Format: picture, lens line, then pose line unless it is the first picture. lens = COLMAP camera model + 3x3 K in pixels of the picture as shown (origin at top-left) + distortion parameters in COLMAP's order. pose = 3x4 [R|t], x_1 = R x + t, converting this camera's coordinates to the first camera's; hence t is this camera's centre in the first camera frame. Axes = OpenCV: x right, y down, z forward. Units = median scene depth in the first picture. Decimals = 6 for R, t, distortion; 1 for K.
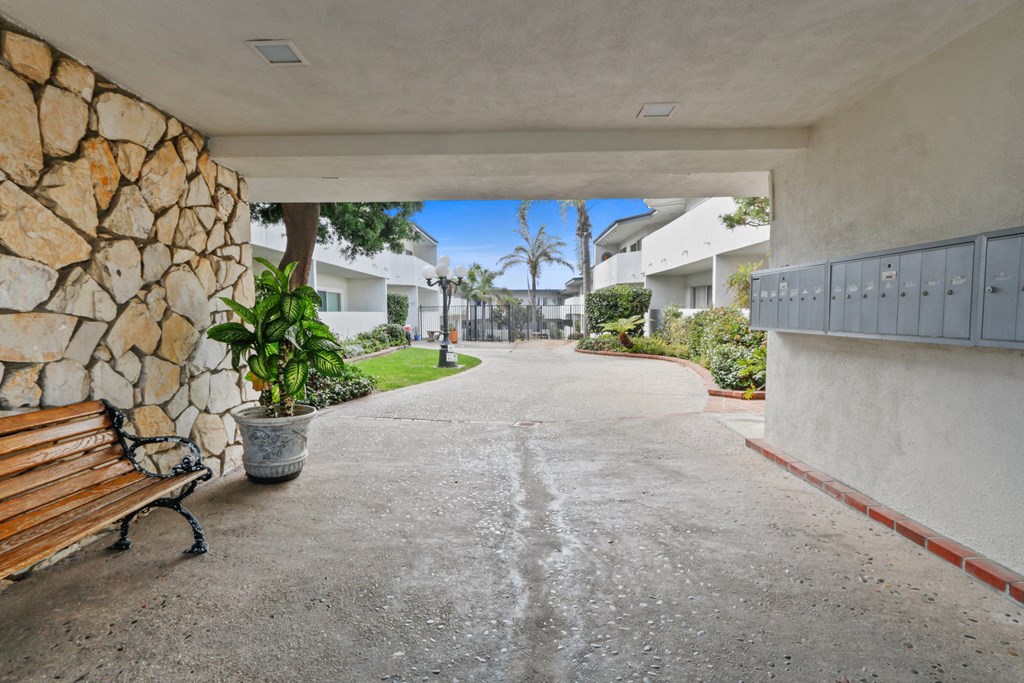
lens RADIAL K [[478.2, 0, 513.3], [0, 478.2, 339.3], [0, 0, 1]] dist [-0.002176, 0.000646]
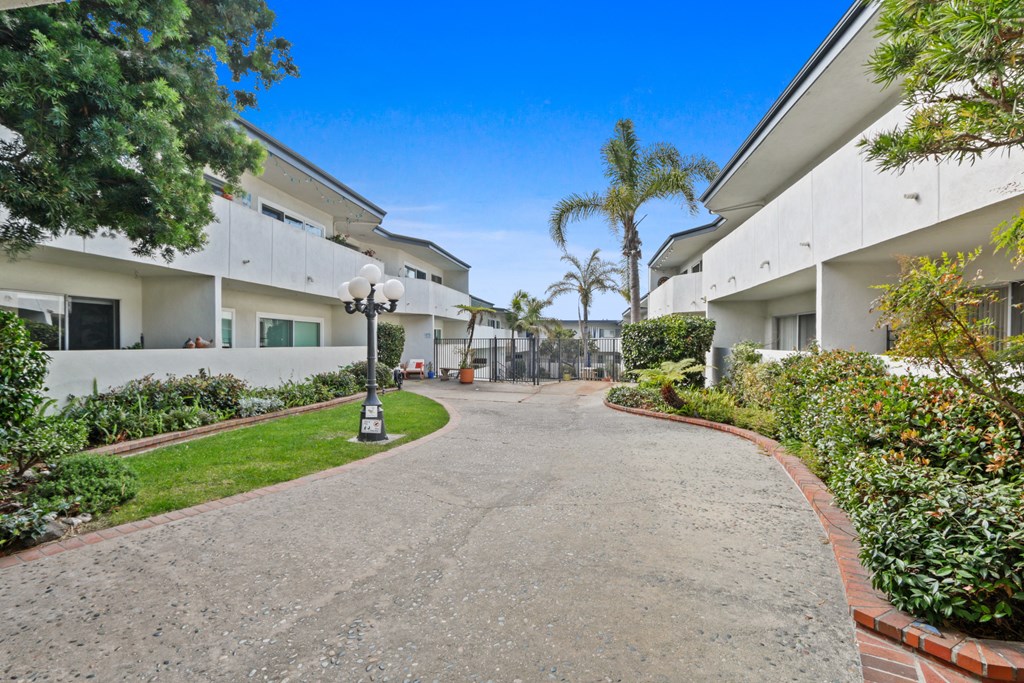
lens RADIAL K [[478.2, 0, 511.9], [0, 478.2, 345.3], [0, 0, 1]] dist [-0.002176, 0.000646]
pose [[0.990746, 0.011334, -0.135255, 0.059714], [-0.018200, 0.998601, -0.049638, -0.018022], [0.134504, 0.051640, 0.989567, 0.177108]]
